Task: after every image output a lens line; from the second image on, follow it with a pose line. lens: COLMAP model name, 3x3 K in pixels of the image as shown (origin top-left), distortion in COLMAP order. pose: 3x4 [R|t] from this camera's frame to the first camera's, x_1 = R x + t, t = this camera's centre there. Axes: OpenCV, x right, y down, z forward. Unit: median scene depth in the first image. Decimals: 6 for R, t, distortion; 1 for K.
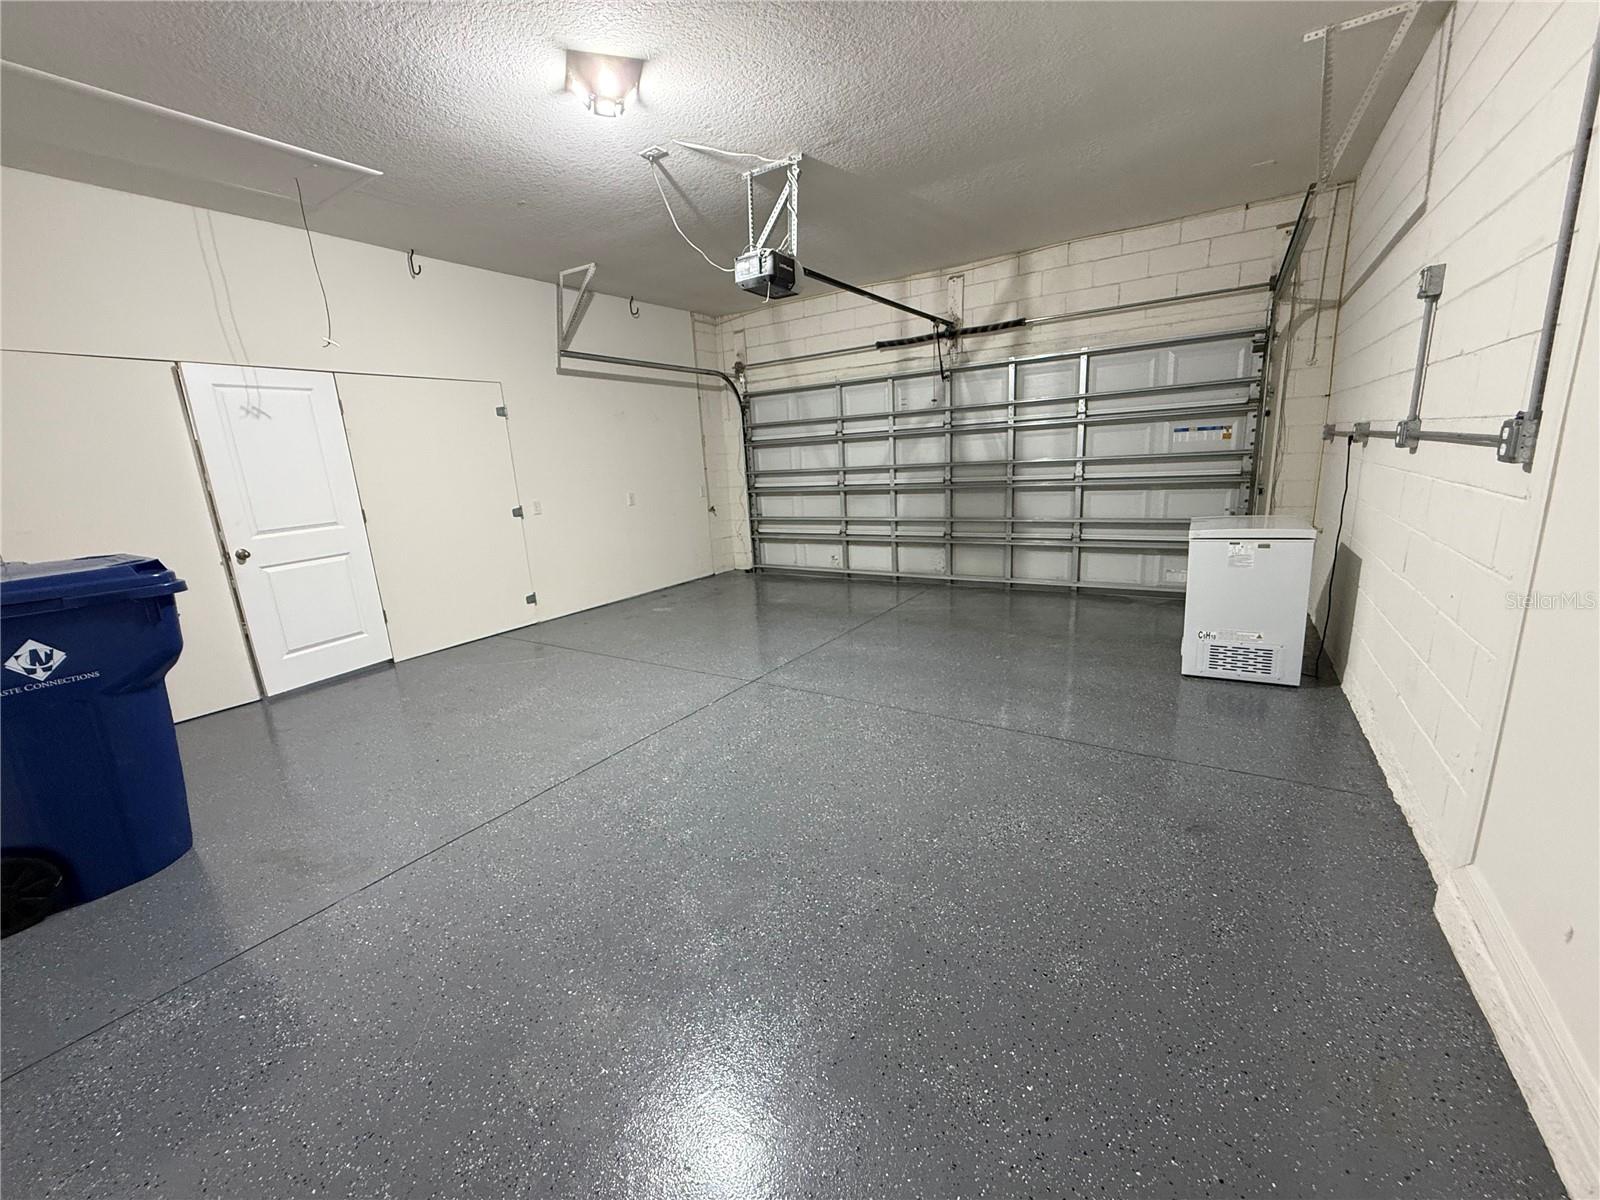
lens RADIAL K [[636.7, 0, 796.9], [0, 636.7, 599.6], [0, 0, 1]] dist [0.000250, 0.000227]
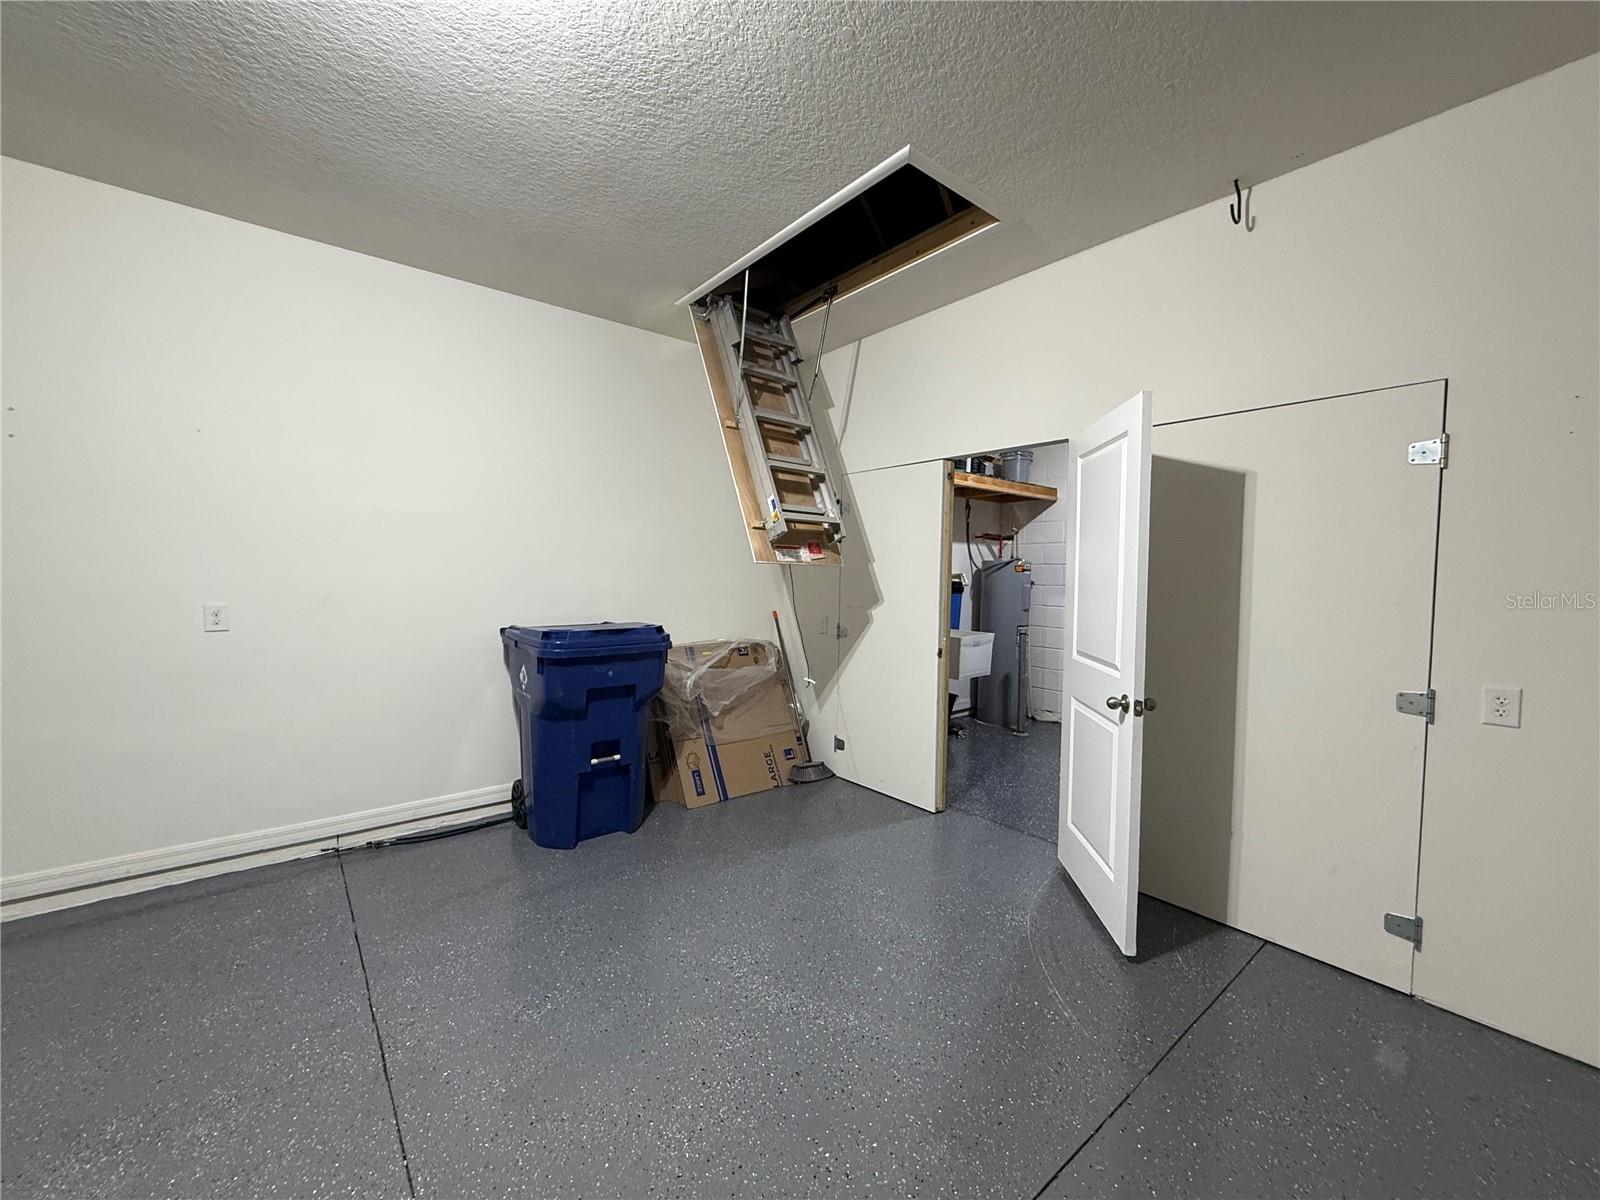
lens RADIAL K [[636.7, 0, 796.9], [0, 636.7, 599.6], [0, 0, 1]] dist [0.000250, 0.000227]
pose [[-0.304916, 0.094206, -0.947709, 0.048624], [-0.211245, 0.963619, 0.163753, -0.229518], [0.928656, 0.250129, -0.273922, 0.932927]]
